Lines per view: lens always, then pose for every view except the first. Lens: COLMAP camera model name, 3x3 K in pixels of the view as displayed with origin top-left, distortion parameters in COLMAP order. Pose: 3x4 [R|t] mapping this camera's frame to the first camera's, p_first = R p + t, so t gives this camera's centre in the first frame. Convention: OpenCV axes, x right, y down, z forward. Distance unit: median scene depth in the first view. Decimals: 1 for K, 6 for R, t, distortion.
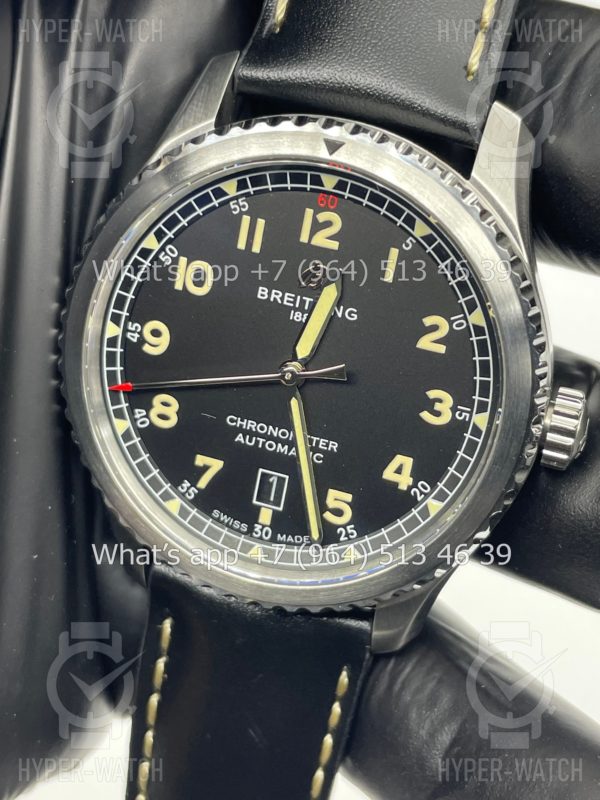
lens RADIAL K [[1280.0, 0, 295.8], [0, 1280.0, 399.4], [0, 0, 1]] dist [0.139864, 0.000000]
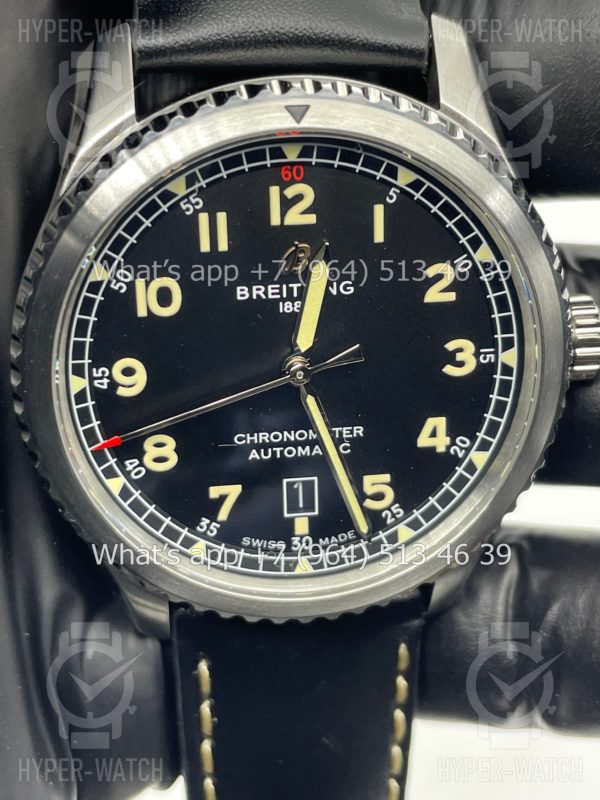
lens RADIAL K [[1280.0, 0, 300.7], [0, 1280.0, 399.9], [0, 0, 1]] dist [0.139864, 0.000000]
pose [[0.909782, -0.315958, 0.269196, -0.247713], [0.281378, 0.946225, 0.159641, -0.142269], [-0.305160, -0.069493, 0.949762, 0.152498]]
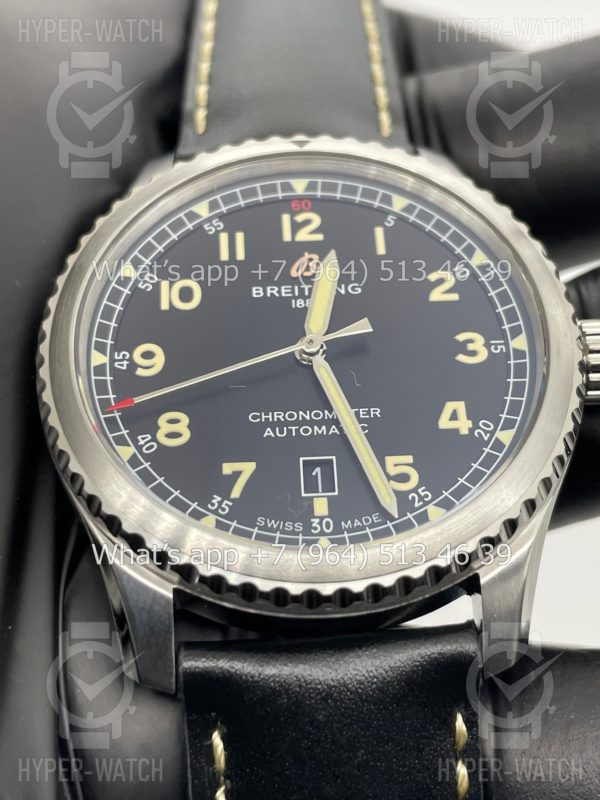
lens RADIAL K [[1280.0, 0, 302.9], [0, 1280.0, 403.5], [0, 0, 1]] dist [0.139864, 0.000000]
pose [[0.937469, -0.081479, 0.338397, -0.322270], [0.289138, 0.723556, -0.626790, 0.581714], [-0.193779, 0.685440, 0.701870, 0.382811]]
